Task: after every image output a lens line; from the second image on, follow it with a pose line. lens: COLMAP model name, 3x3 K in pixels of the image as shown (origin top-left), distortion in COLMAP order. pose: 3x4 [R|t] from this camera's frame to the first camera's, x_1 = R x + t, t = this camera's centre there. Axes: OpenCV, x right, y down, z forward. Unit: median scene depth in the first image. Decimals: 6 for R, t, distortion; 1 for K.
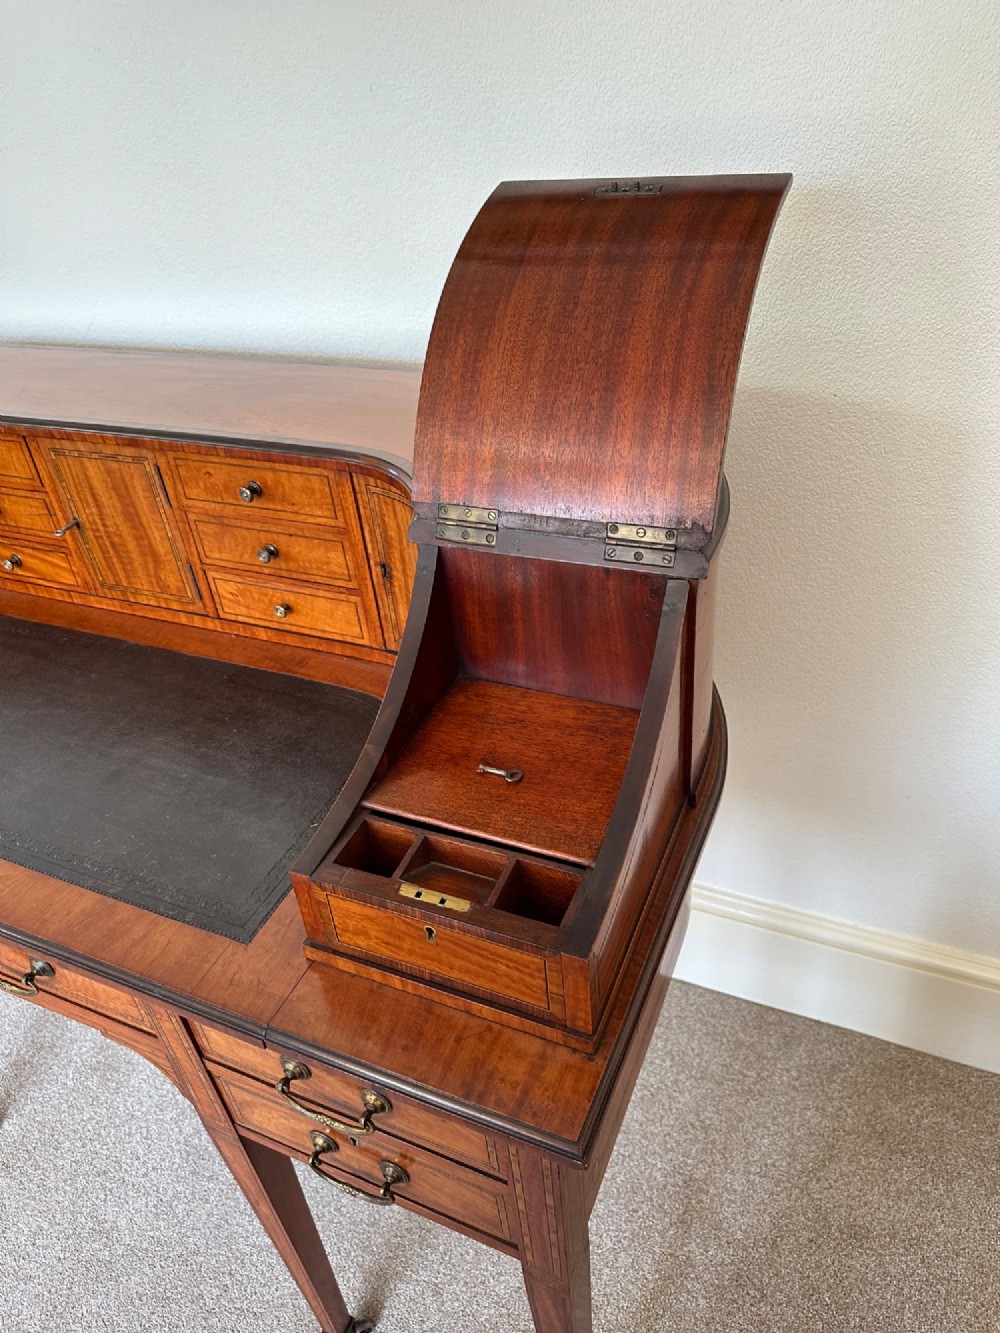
lens RADIAL K [[1046.9, 0, 499.0], [0, 1046.9, 676.2], [0, 0, 1]] dist [0.004833, -0.014259]
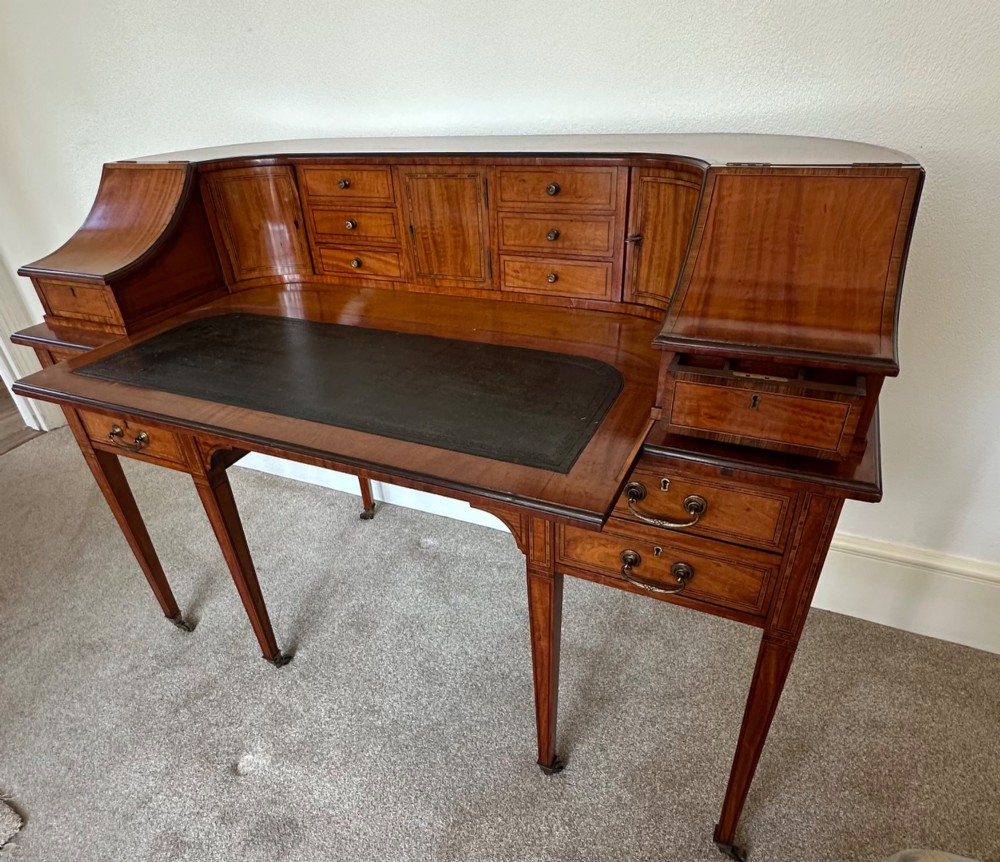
lens RADIAL K [[711.0, 0, 450.9], [0, 711.0, 501.9], [0, 0, 1]] dist [-0.016302, 0.013156]
pose [[0.998981, 0.040948, -0.018965, -0.314772], [-0.041401, 0.998851, -0.024149, 0.295744], [0.017954, 0.024910, 0.999528, -0.060624]]
